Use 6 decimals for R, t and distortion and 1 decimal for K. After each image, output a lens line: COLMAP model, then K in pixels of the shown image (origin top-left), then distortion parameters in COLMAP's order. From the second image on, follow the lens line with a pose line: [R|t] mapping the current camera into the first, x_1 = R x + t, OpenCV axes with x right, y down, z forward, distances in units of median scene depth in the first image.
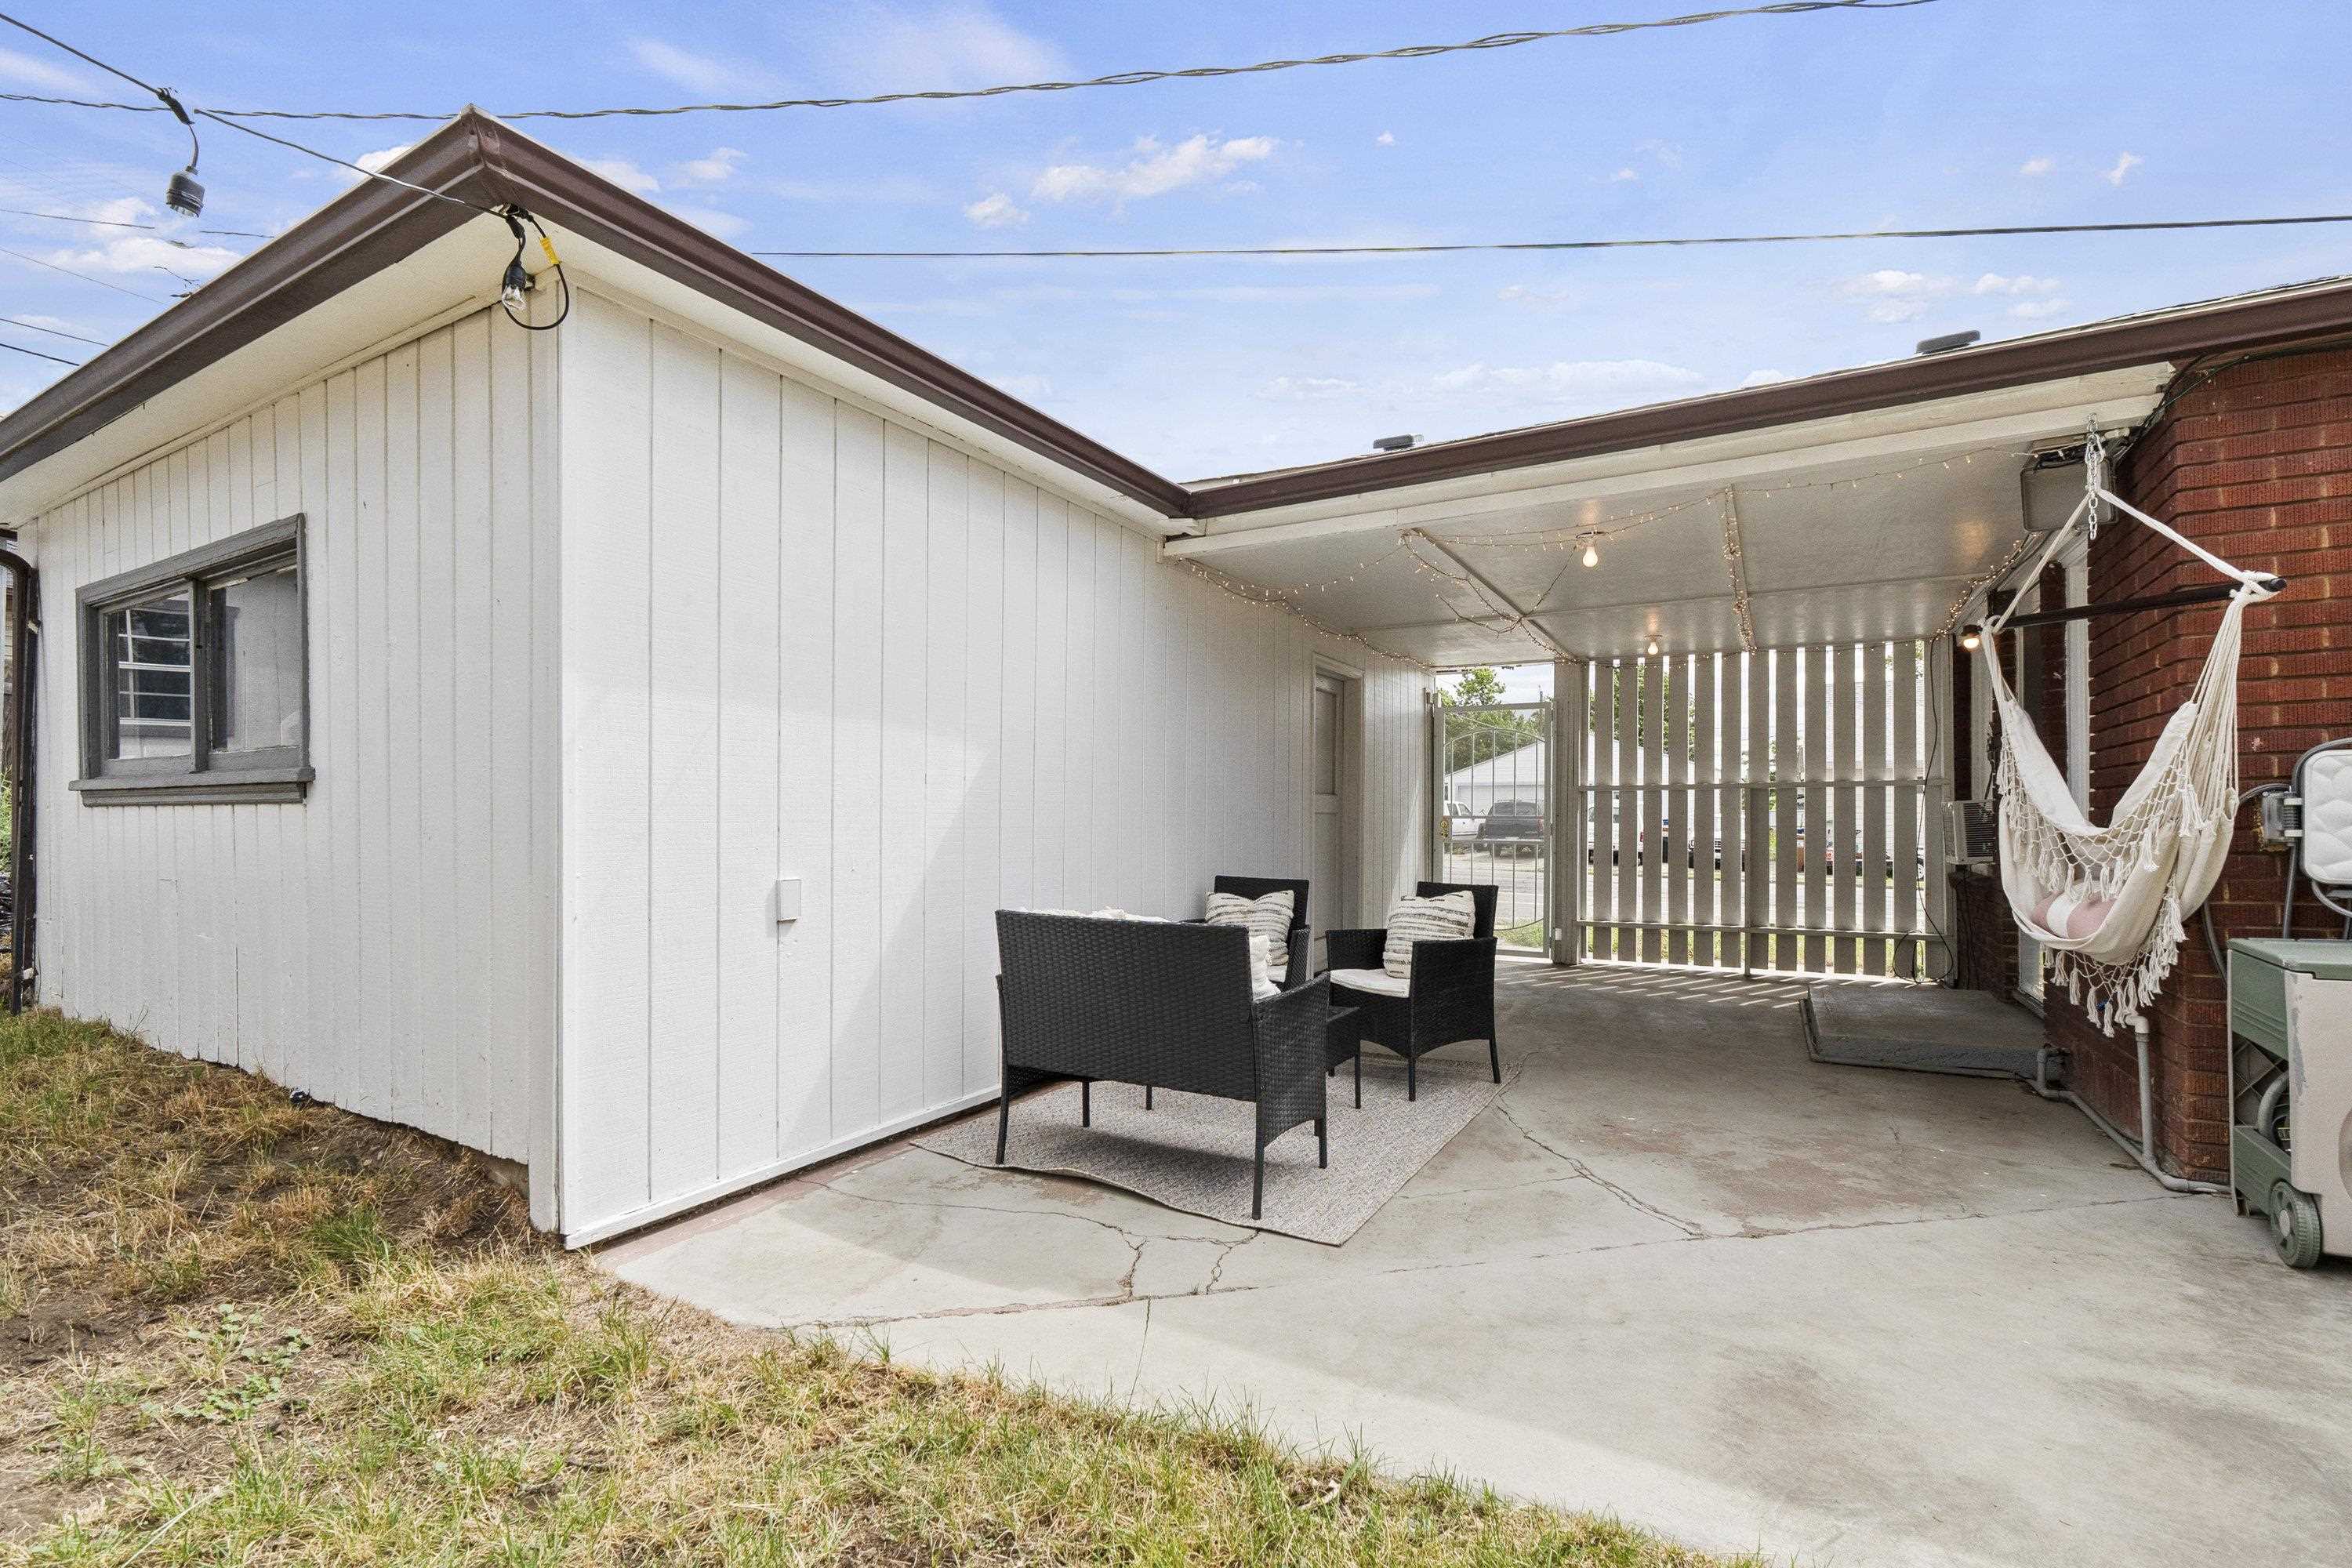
lens RADIAL K [[1032.7, 0, 1176.6], [0, 1032.7, 816.1], [0, 0, 1]] dist [-0.000840, -0.000110]
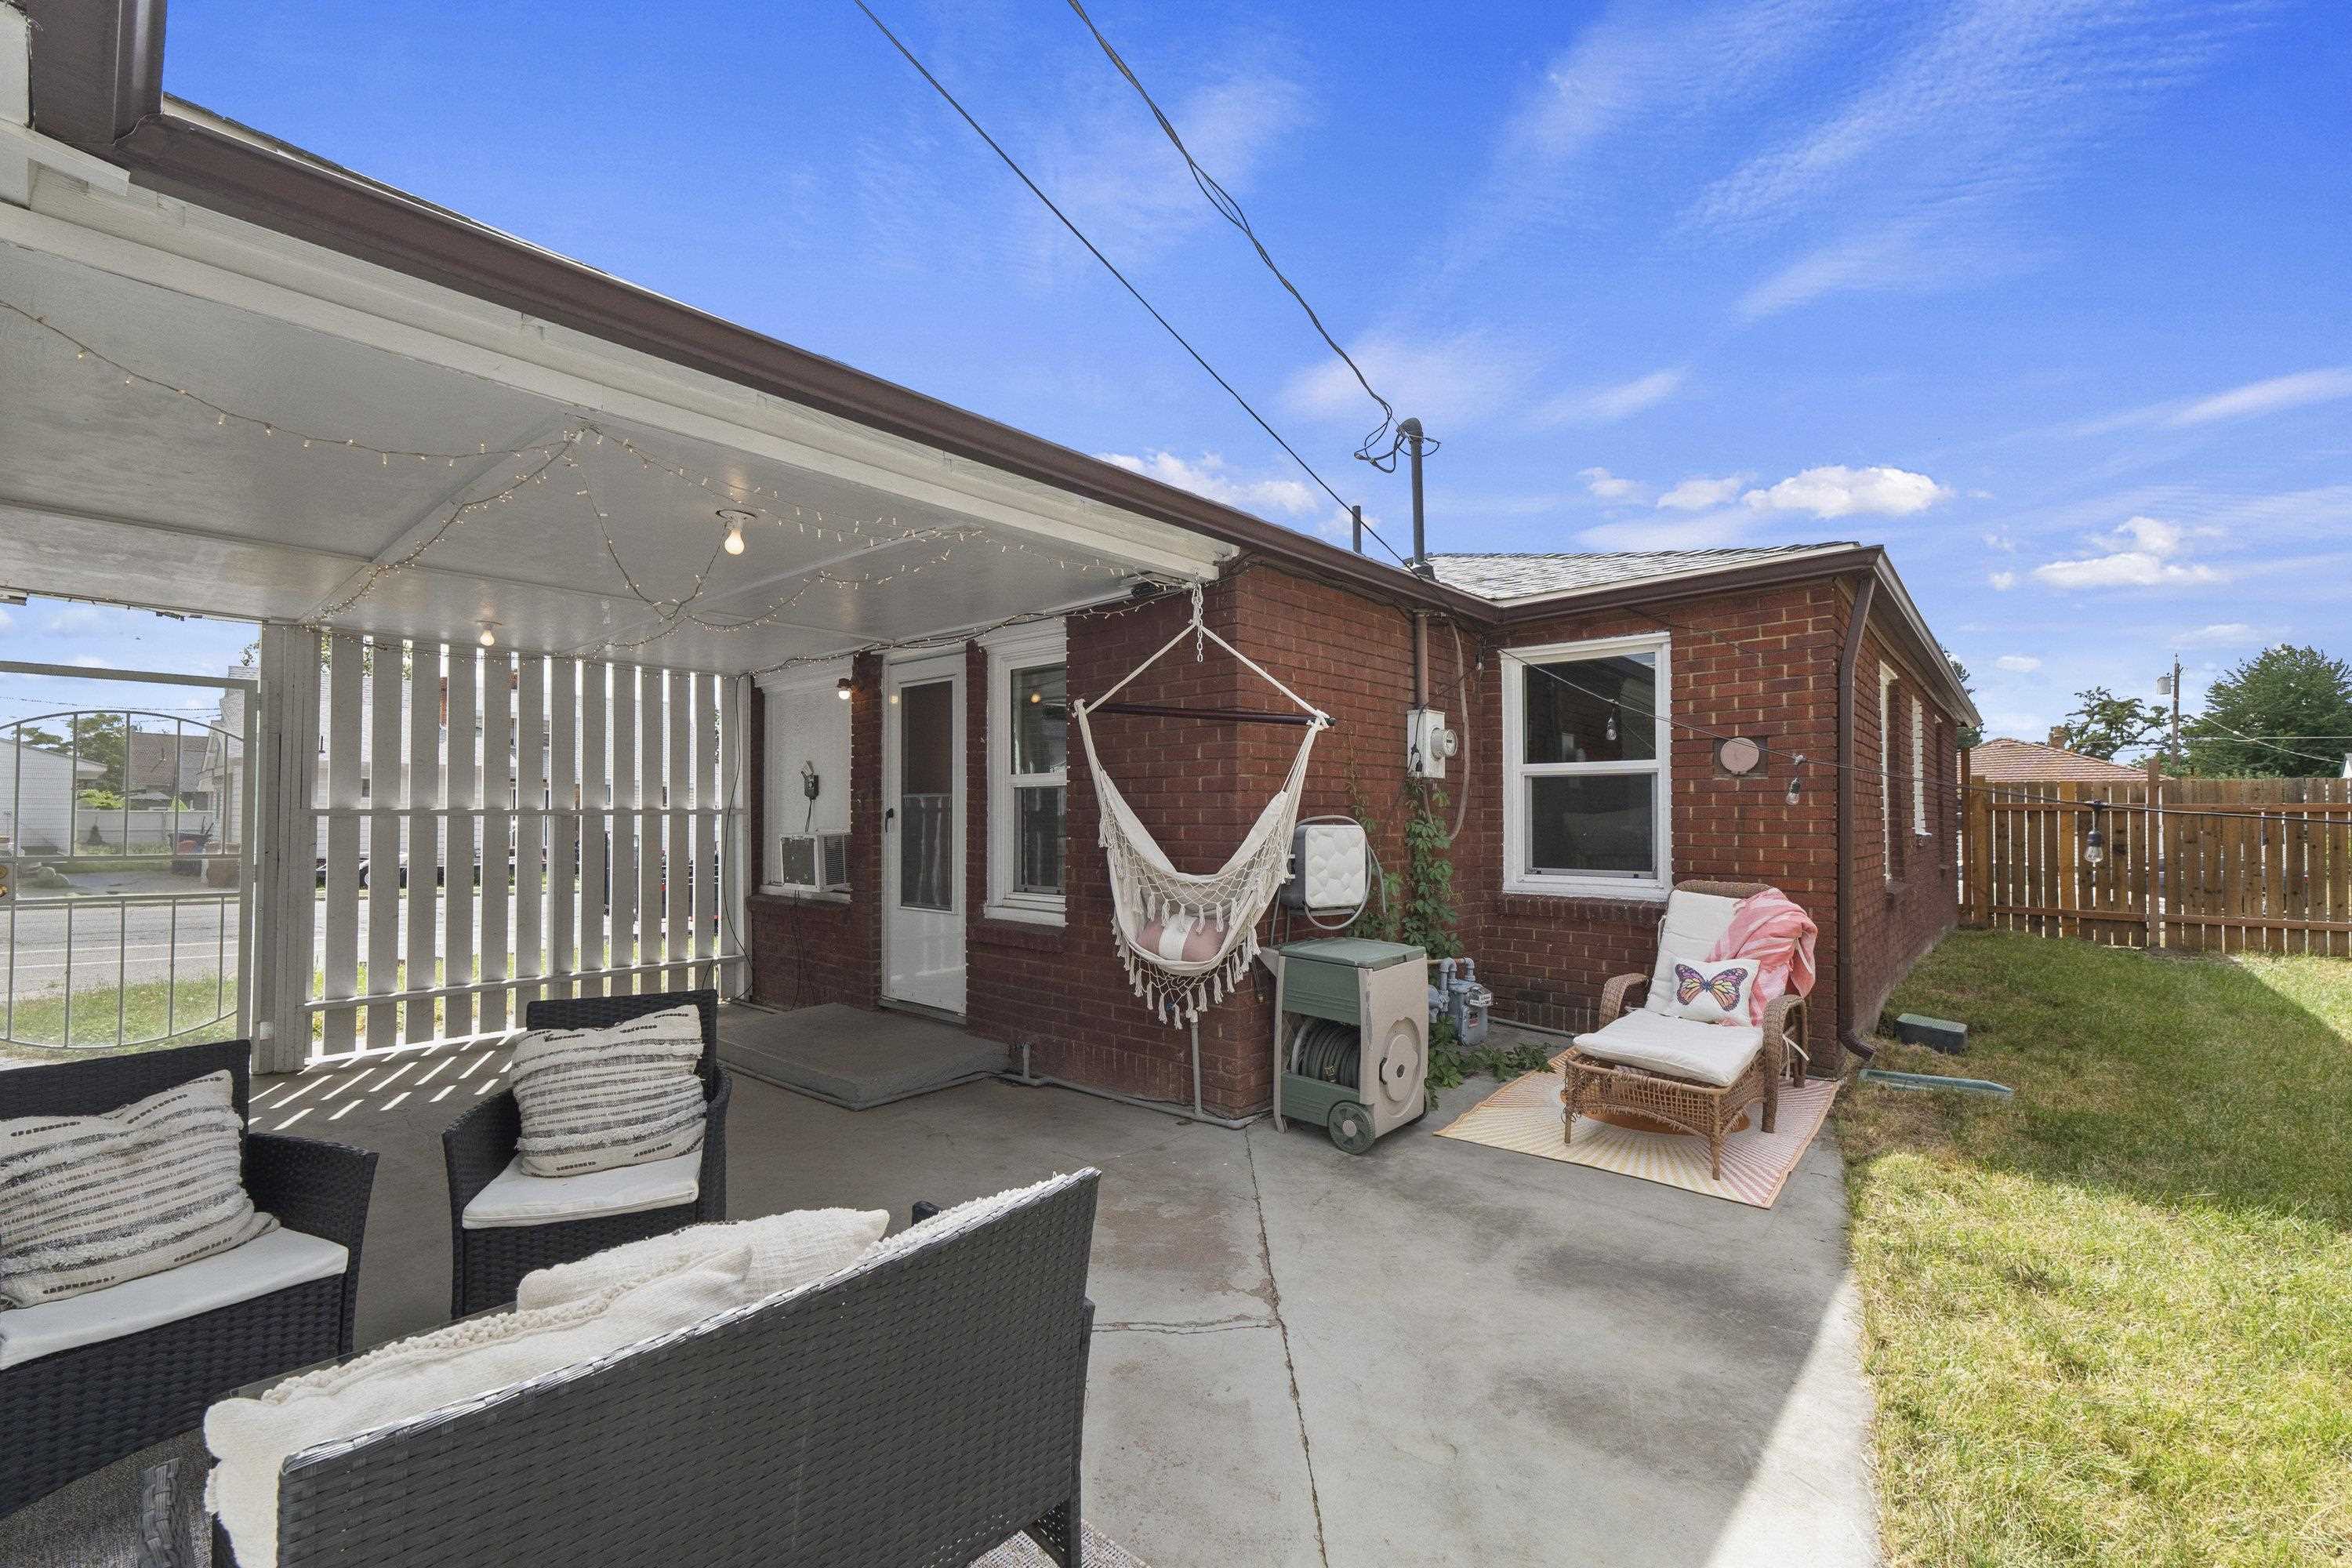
lens RADIAL K [[992.8, 0, 1173.6], [0, 992.8, 798.5], [0, 0, 1]] dist [0.002420, 0.000201]
pose [[0.198631, 0.016598, 0.979934, -0.414046], [-0.002574, 0.999862, -0.016414, -0.073486], [-0.980071, 0.000738, 0.198646, 0.832161]]
